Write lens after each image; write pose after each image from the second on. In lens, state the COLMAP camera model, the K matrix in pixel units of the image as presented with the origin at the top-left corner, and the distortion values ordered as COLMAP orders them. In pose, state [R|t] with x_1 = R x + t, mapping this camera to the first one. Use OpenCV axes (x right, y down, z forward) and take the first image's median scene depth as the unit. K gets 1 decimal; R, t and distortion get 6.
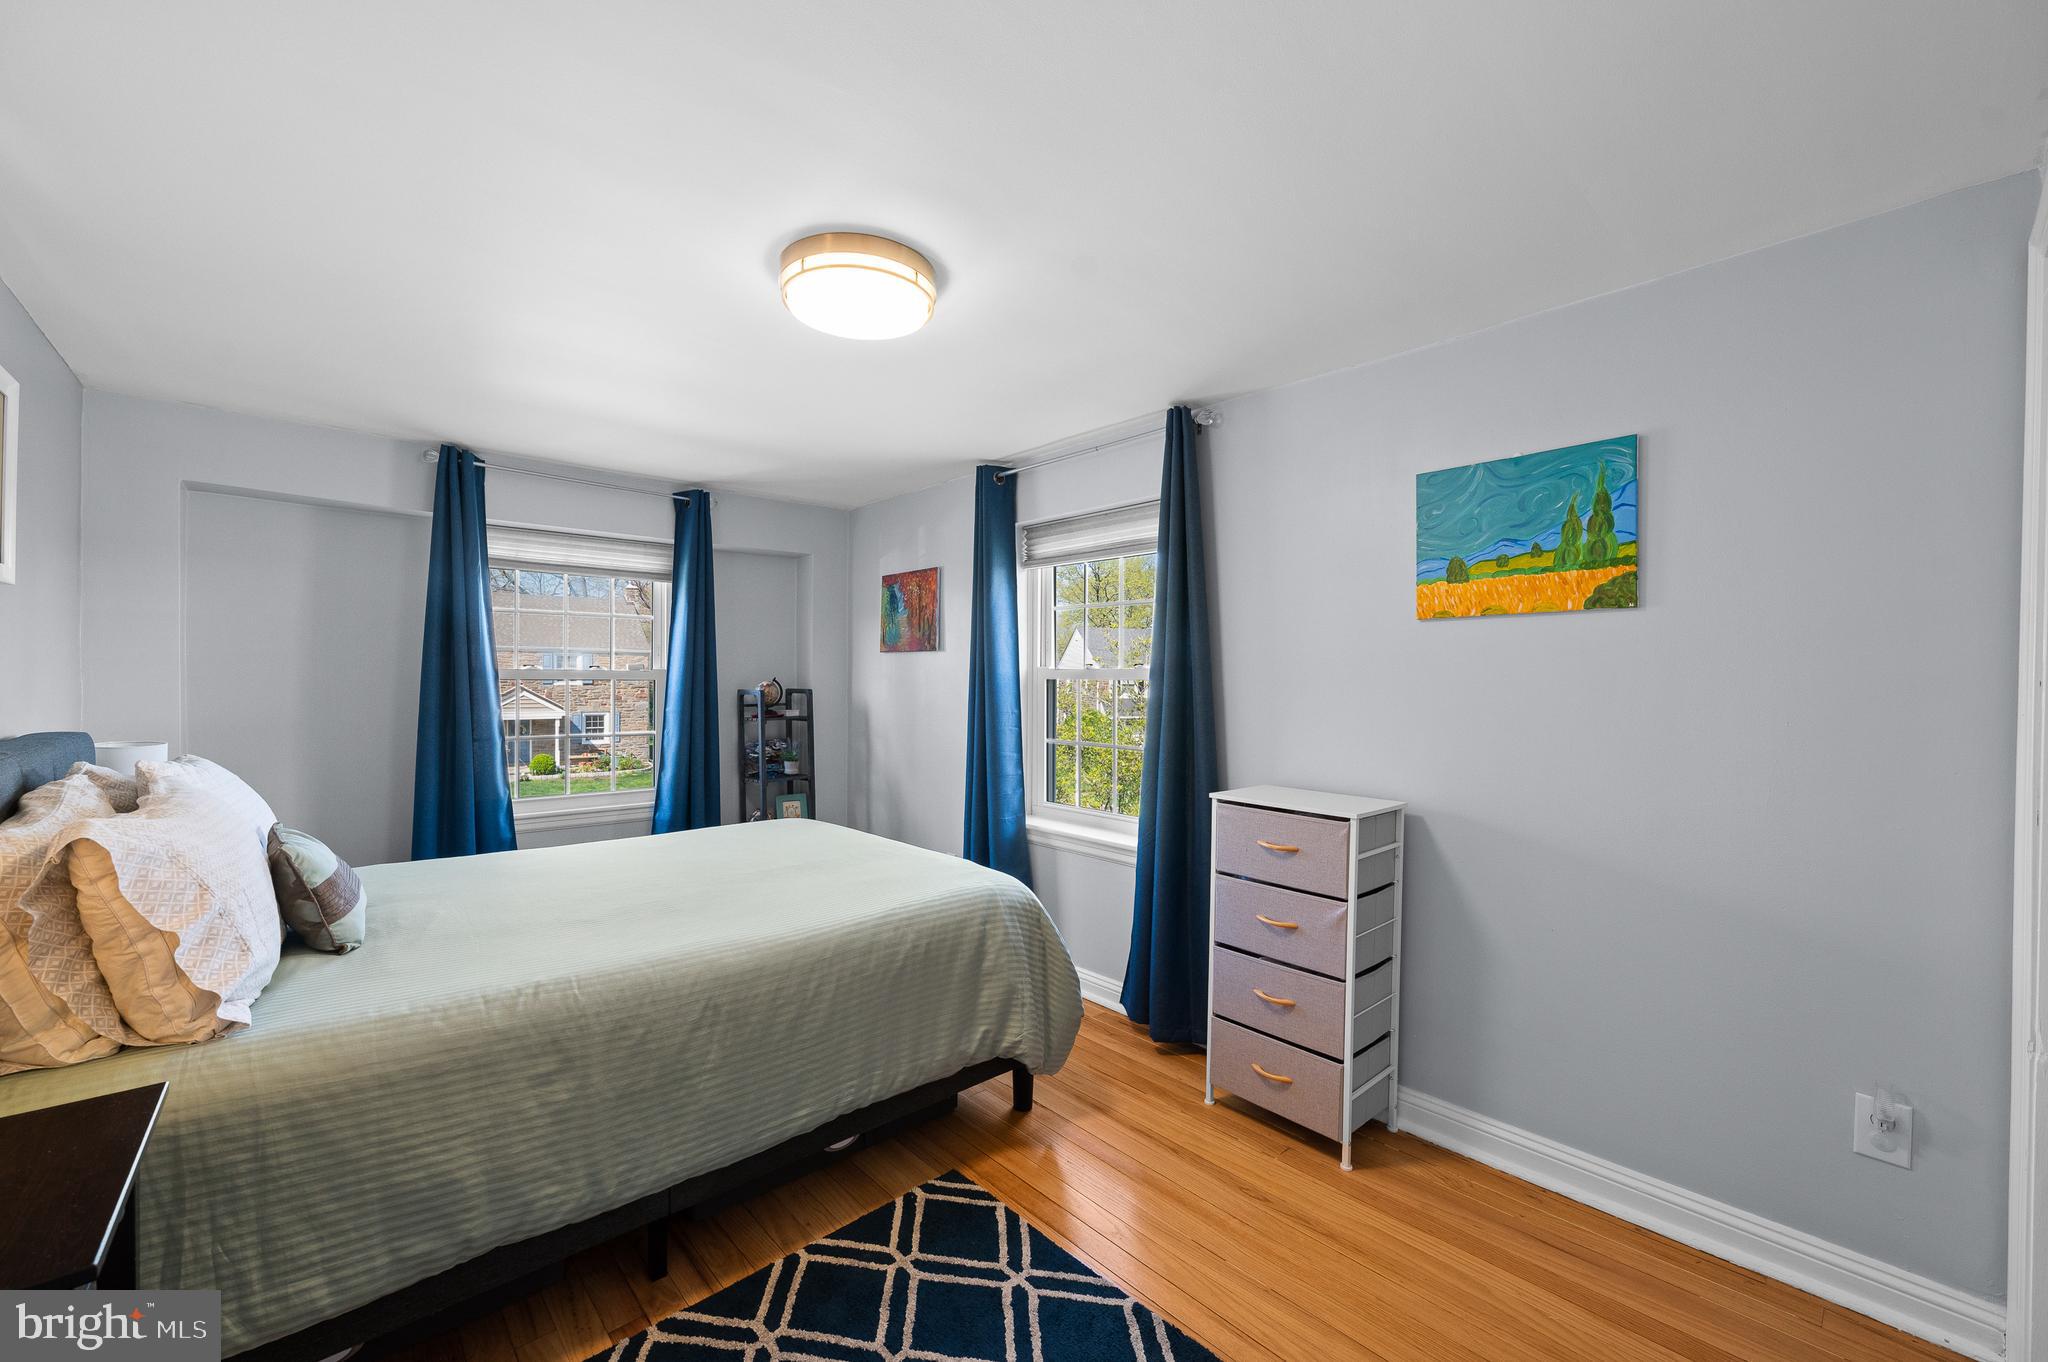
lens RADIAL K [[825.3, 0, 1031.2], [0, 825.3, 676.5], [0, 0, 1]] dist [-0.000546, 0.000264]
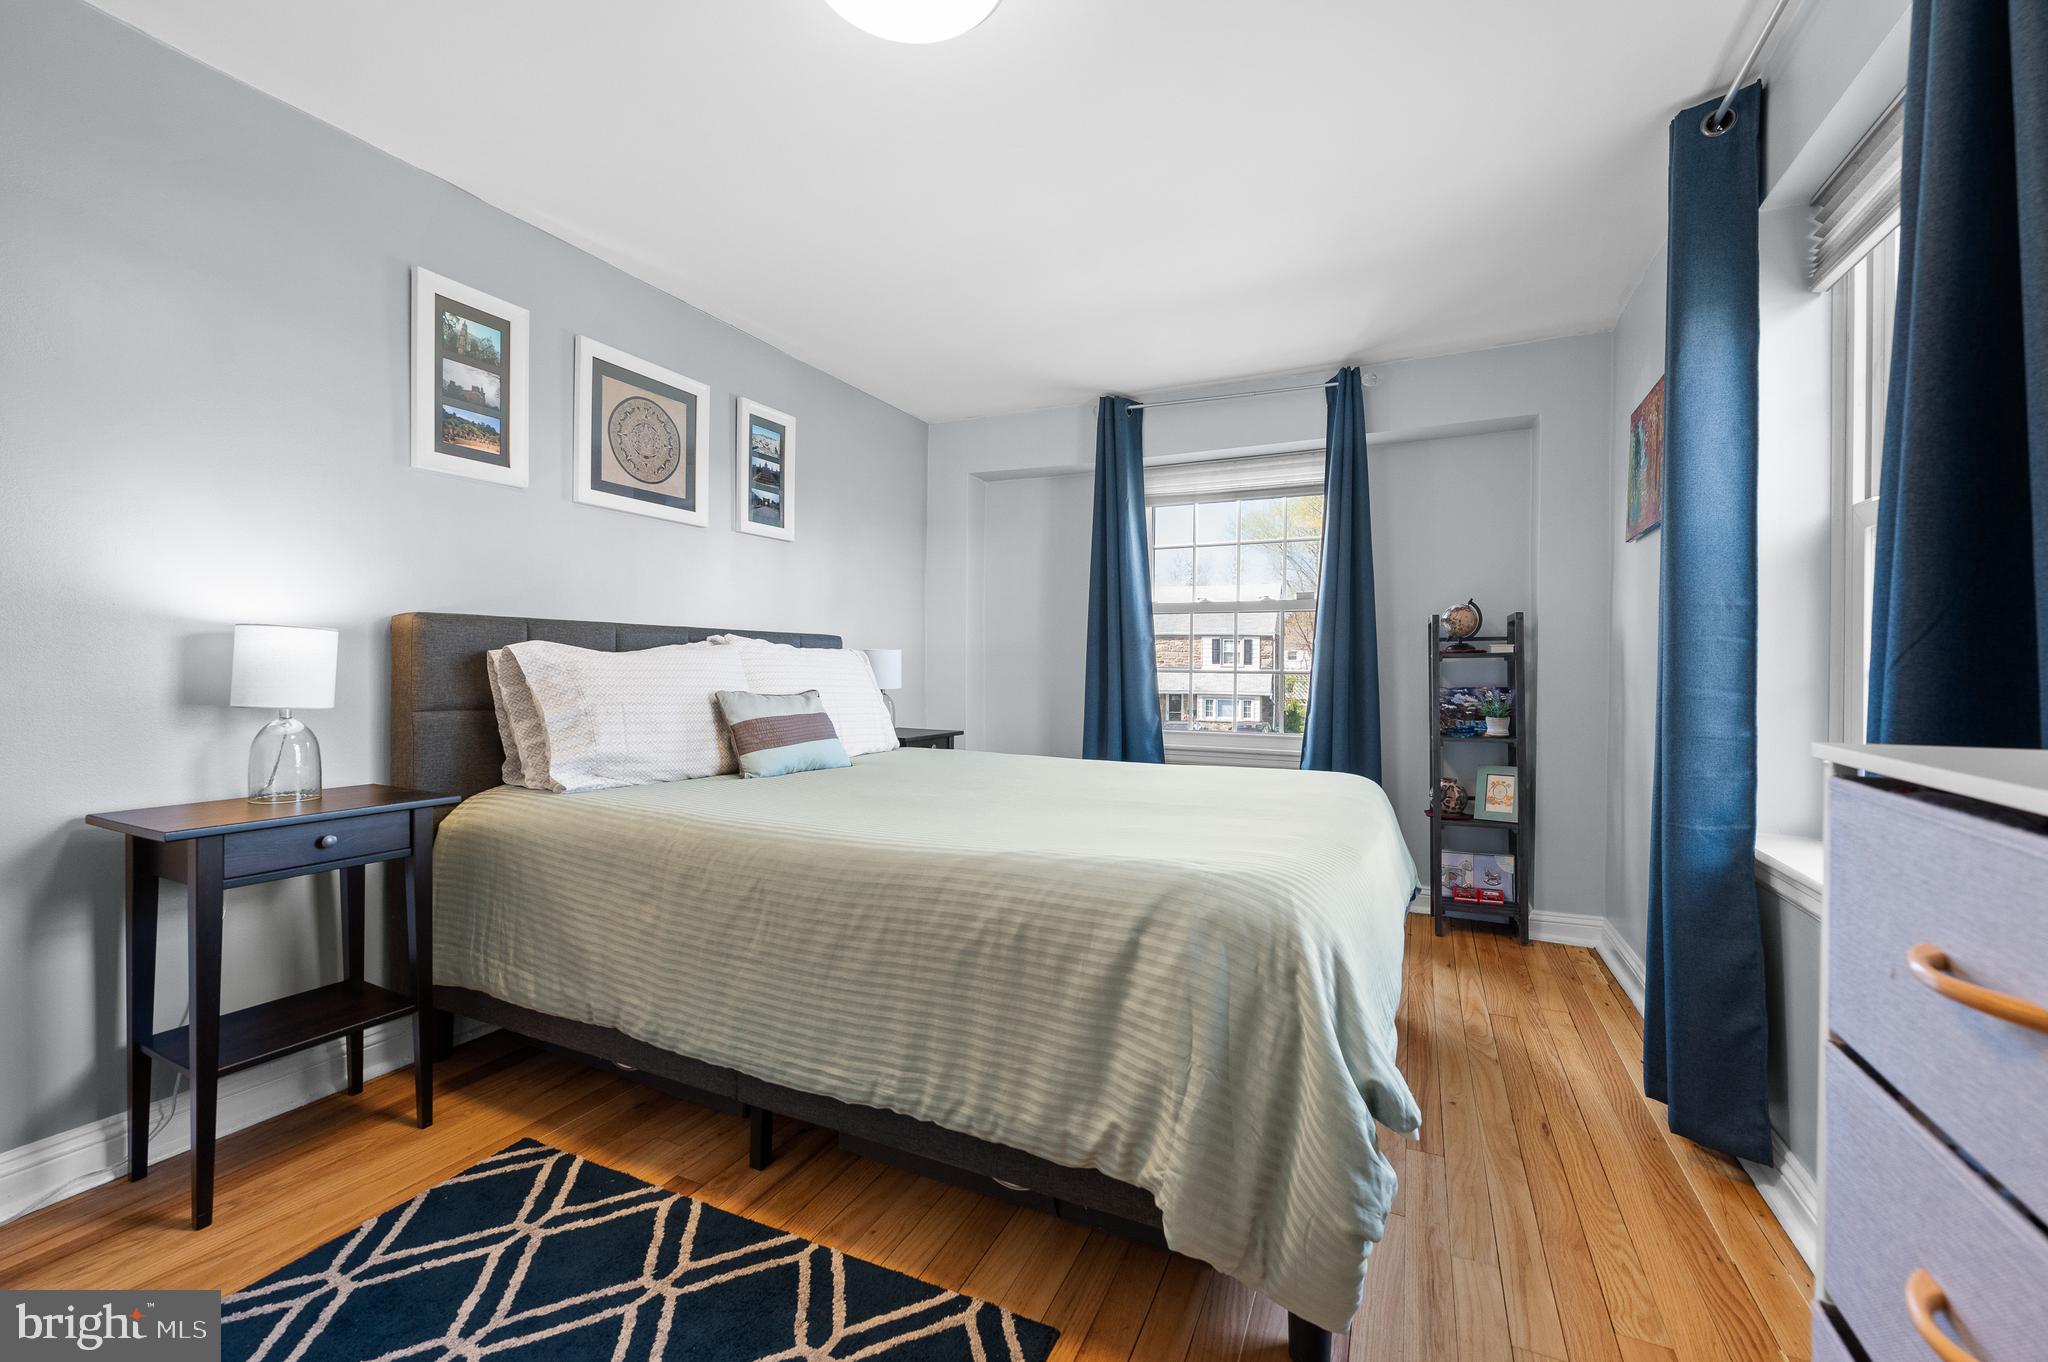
lens RADIAL K [[825.3, 0, 1031.2], [0, 825.3, 676.5], [0, 0, 1]] dist [-0.000546, 0.000264]
pose [[0.378875, 0.004813, -0.925435, 0.423806], [-0.005318, 0.999981, 0.003023, 0.137364], [0.925433, 0.003776, 0.378894, 0.751608]]
